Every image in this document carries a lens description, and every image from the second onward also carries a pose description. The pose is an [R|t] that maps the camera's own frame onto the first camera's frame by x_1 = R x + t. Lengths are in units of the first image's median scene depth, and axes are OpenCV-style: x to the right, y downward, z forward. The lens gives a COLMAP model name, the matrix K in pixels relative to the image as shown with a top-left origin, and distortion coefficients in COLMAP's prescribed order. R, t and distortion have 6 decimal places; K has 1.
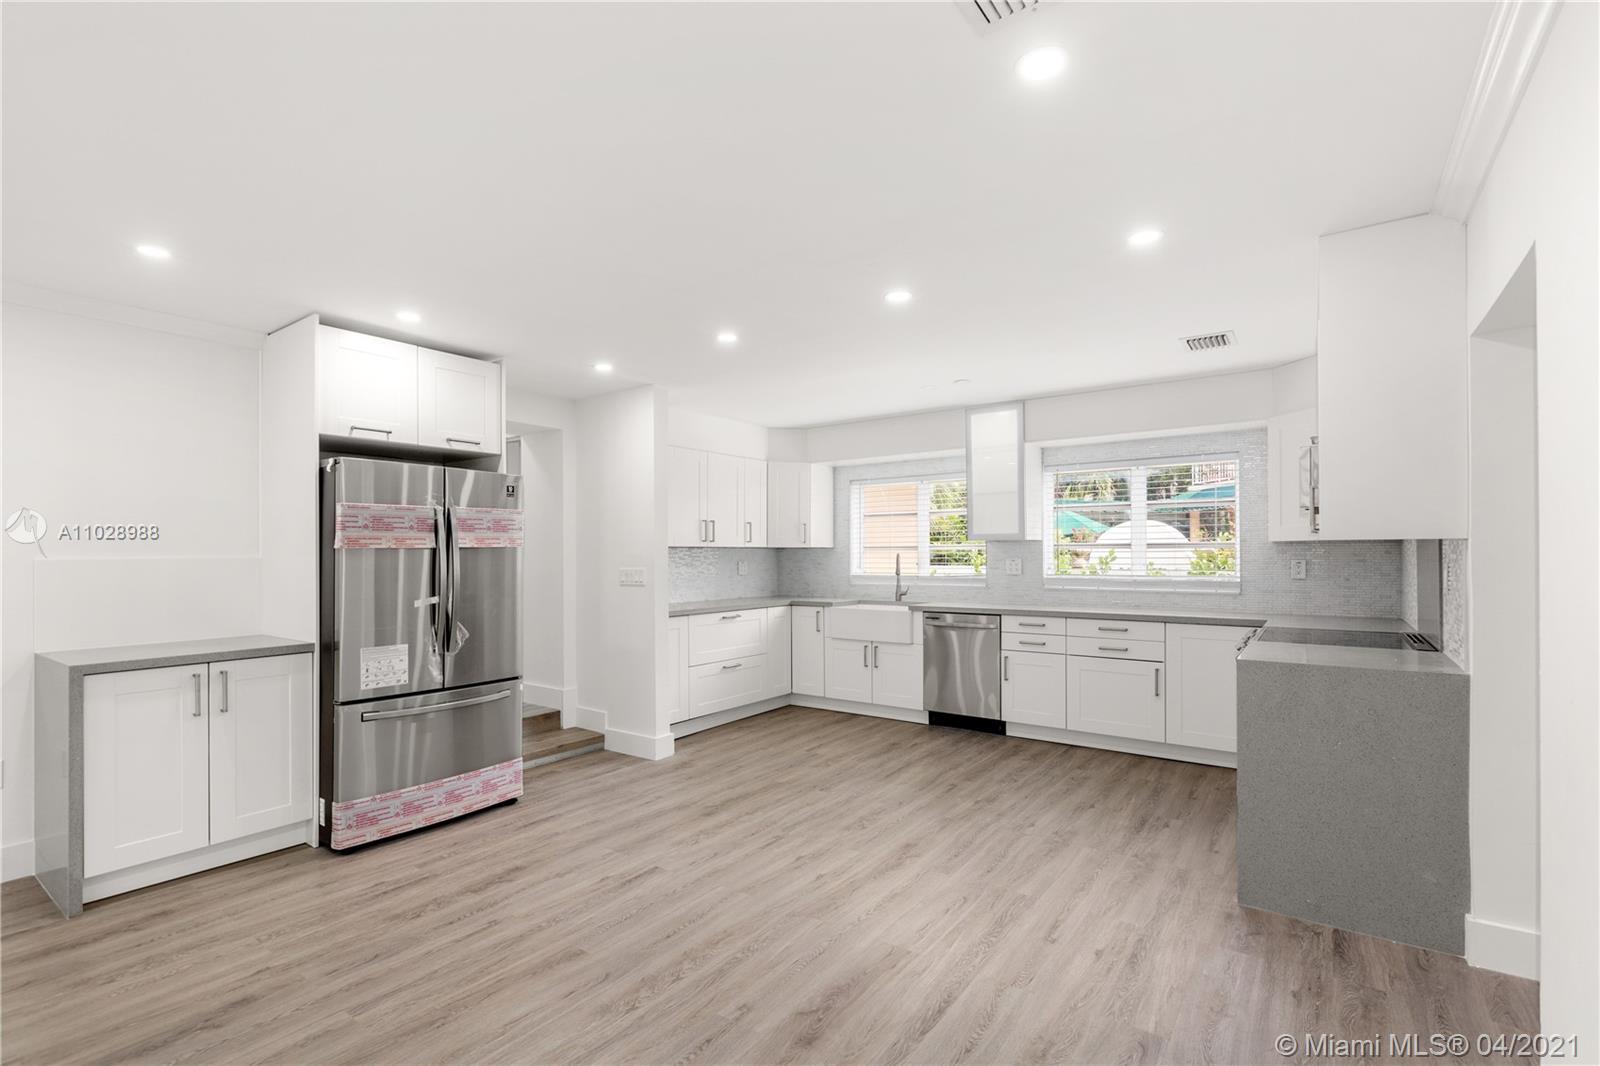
lens RADIAL K [[724.7, 0, 797.8], [0, 724.7, 551.2], [0, 0, 1]] dist [0.000786, 0.000076]
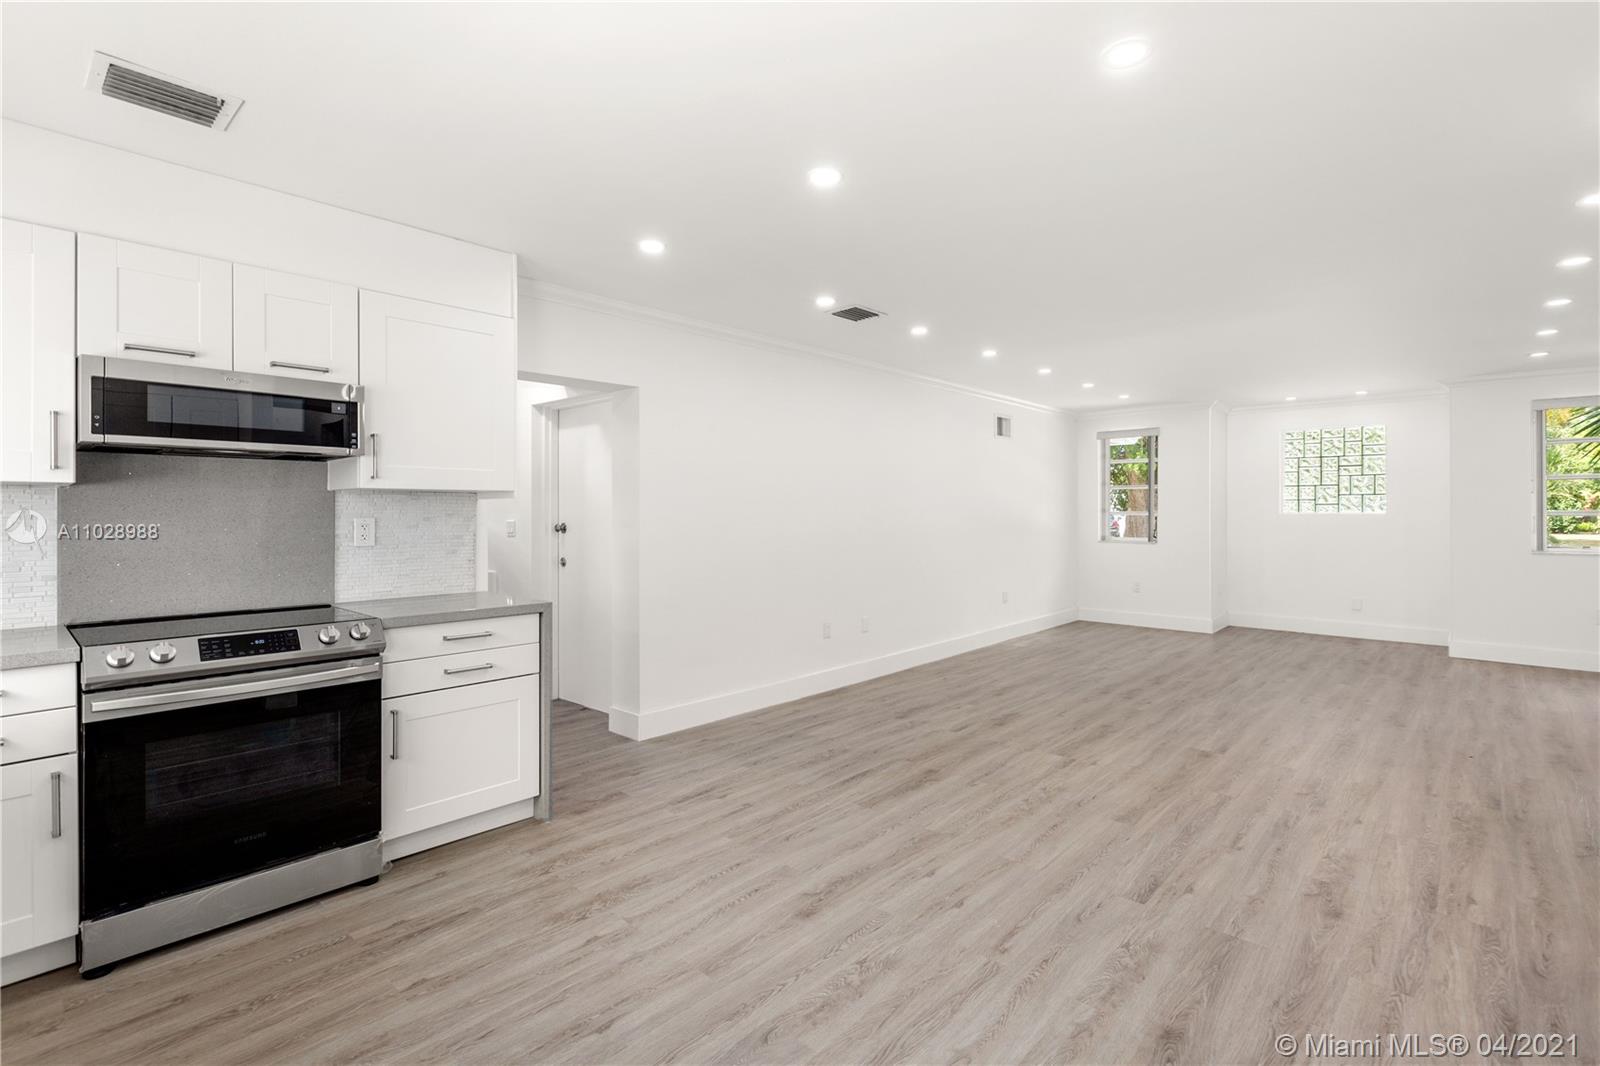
lens RADIAL K [[739.8, 0, 804.9], [0, 739.8, 508.5], [0, 0, 1]] dist [-0.000853, -0.000275]
pose [[-0.994023, 0.007973, 0.108879, 0.064333], [0.007084, 0.999938, -0.008549, 0.011582], [-0.108941, -0.007727, -0.994018, 1.525267]]
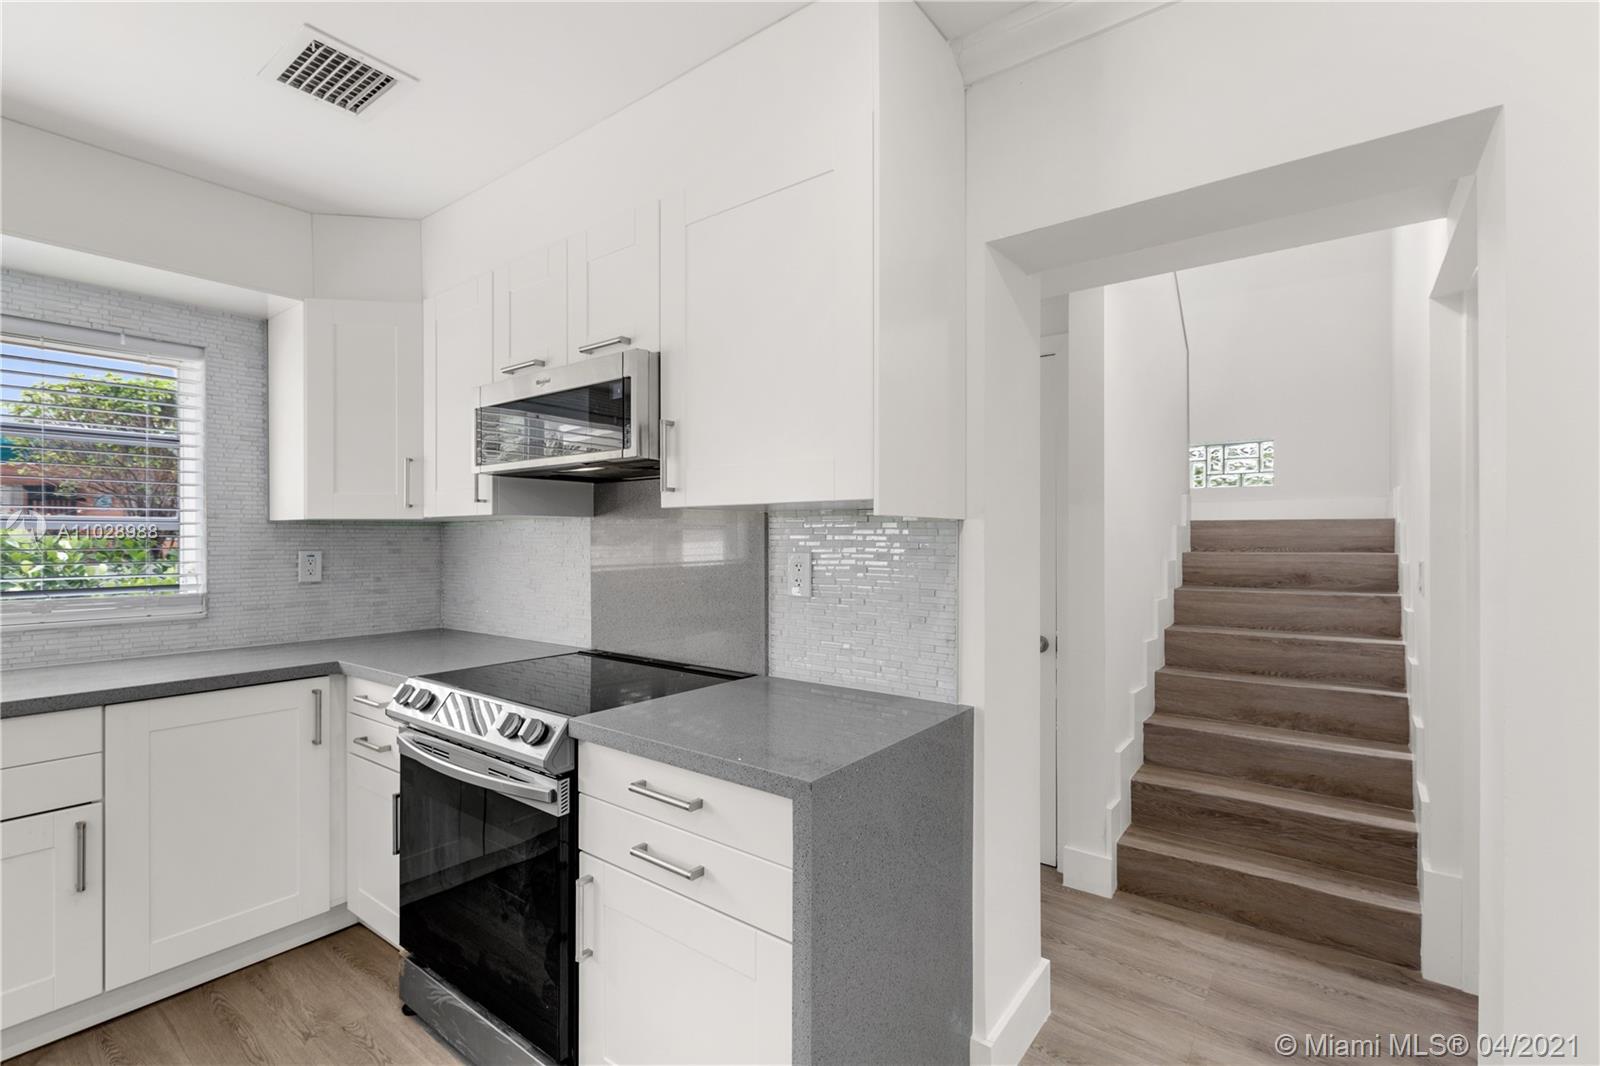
lens RADIAL K [[713.5, 0, 798.7], [0, 713.5, 539.5], [0, 0, 1]] dist [0.001621, 0.000363]
pose [[0.027701, 0.002222, 0.999614, 0.128994], [-0.002441, 0.999995, -0.002155, 0.003030], [-0.999613, -0.002381, 0.027707, 0.722428]]
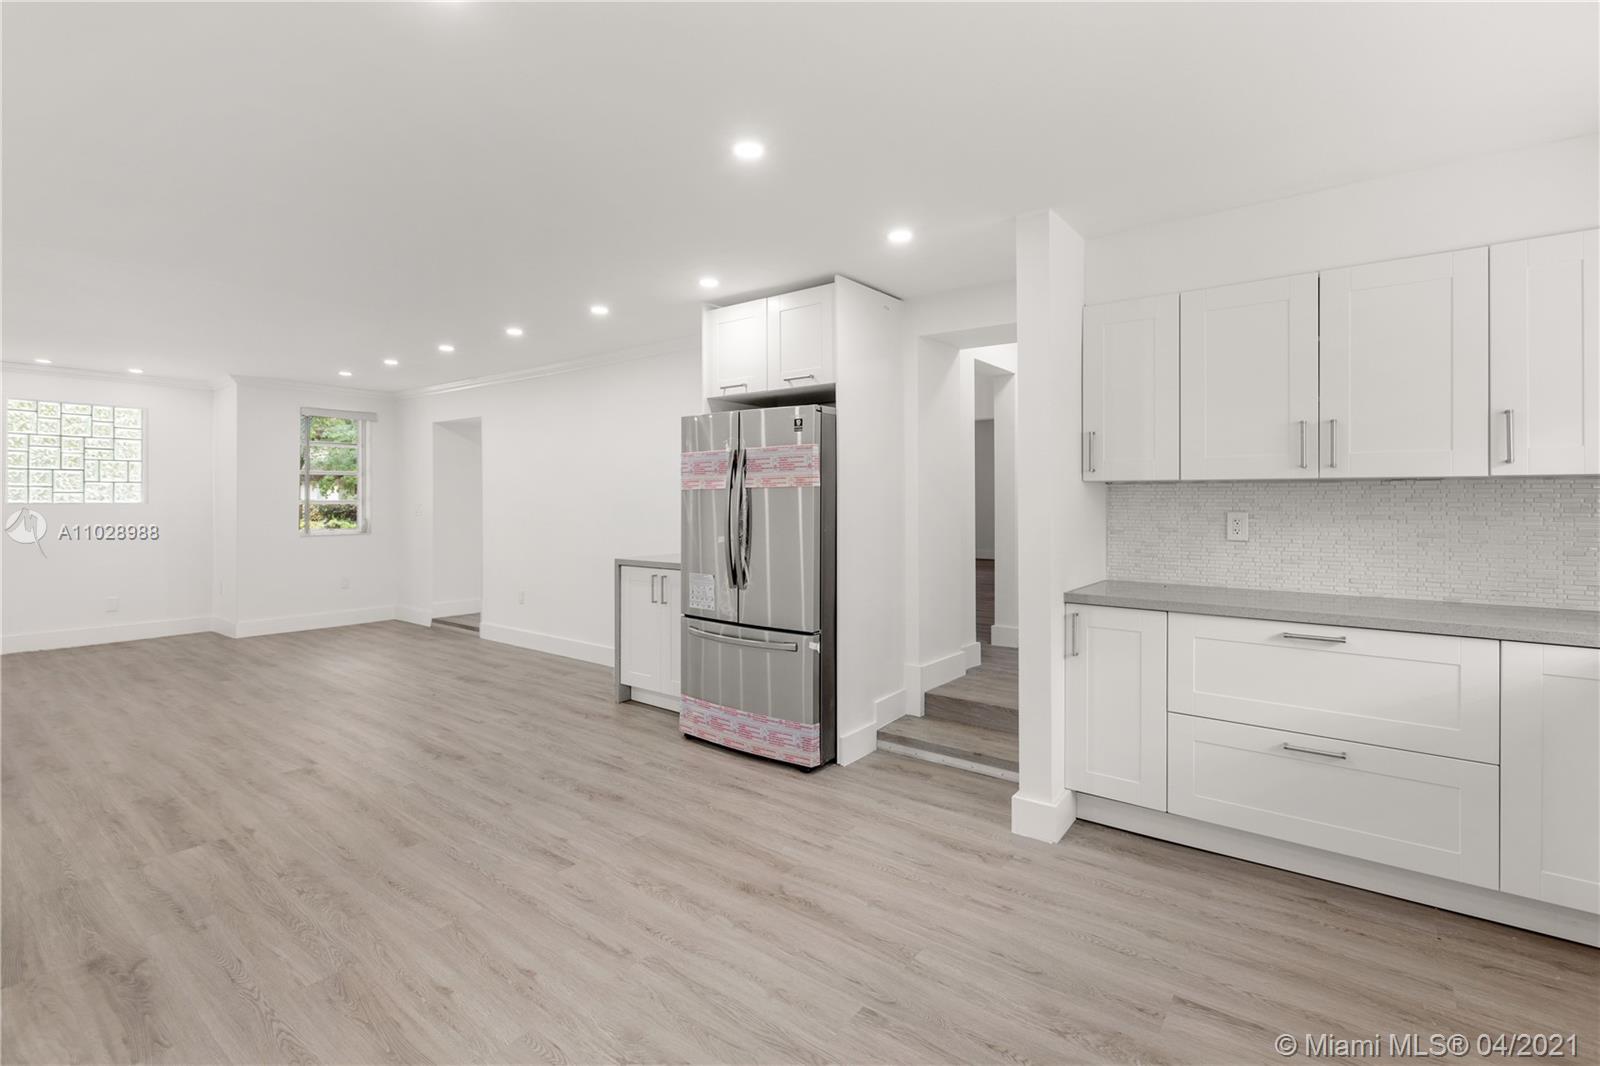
lens RADIAL K [[733.8, 0, 798.1], [0, 733.8, 500.9], [0, 0, 1]] dist [0.000073, 0.000376]
pose [[-0.024708, 0.007029, -0.999670, 0.540681], [0.004314, 0.999967, 0.006925, 0.006061], [0.999685, -0.004141, -0.024738, 1.066829]]
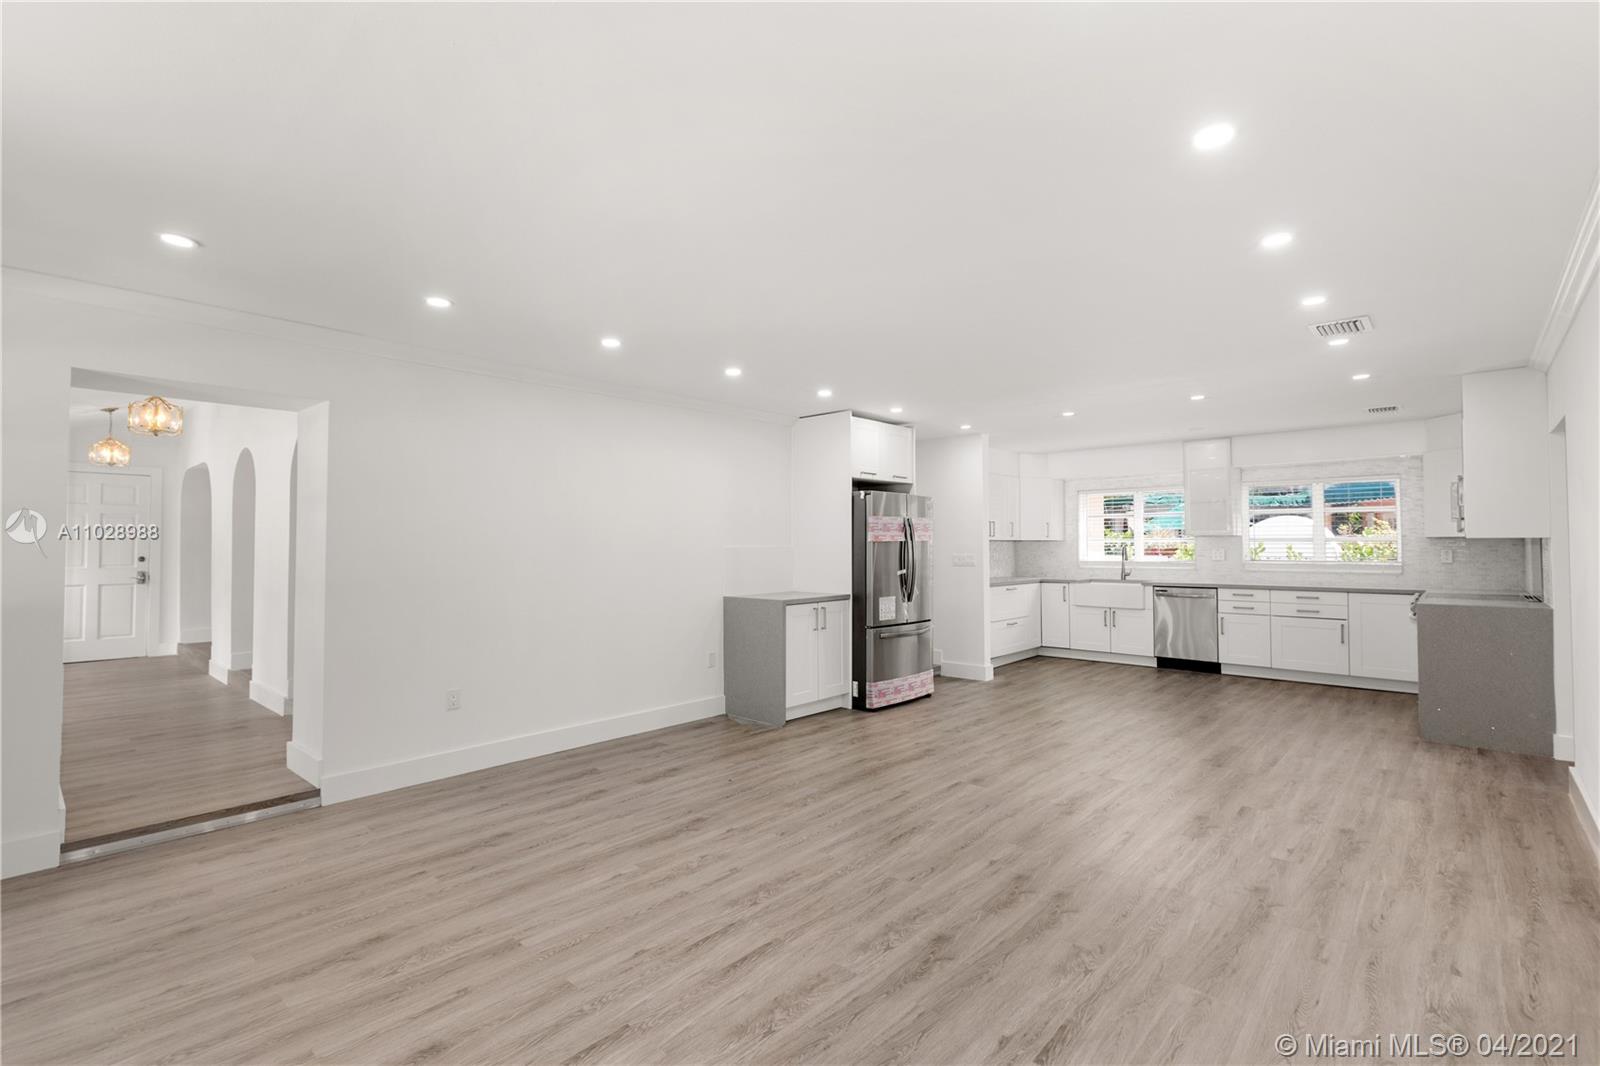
lens RADIAL K [[727.6, 0, 801.5], [0, 727.6, 528.2], [0, 0, 1]] dist [0.001767, 0.000280]
pose [[0.994365, -0.000389, -0.106010, -0.531642], [-0.001697, 0.999807, -0.019586, -0.000525], [0.105997, 0.019656, 0.994172, -0.711218]]
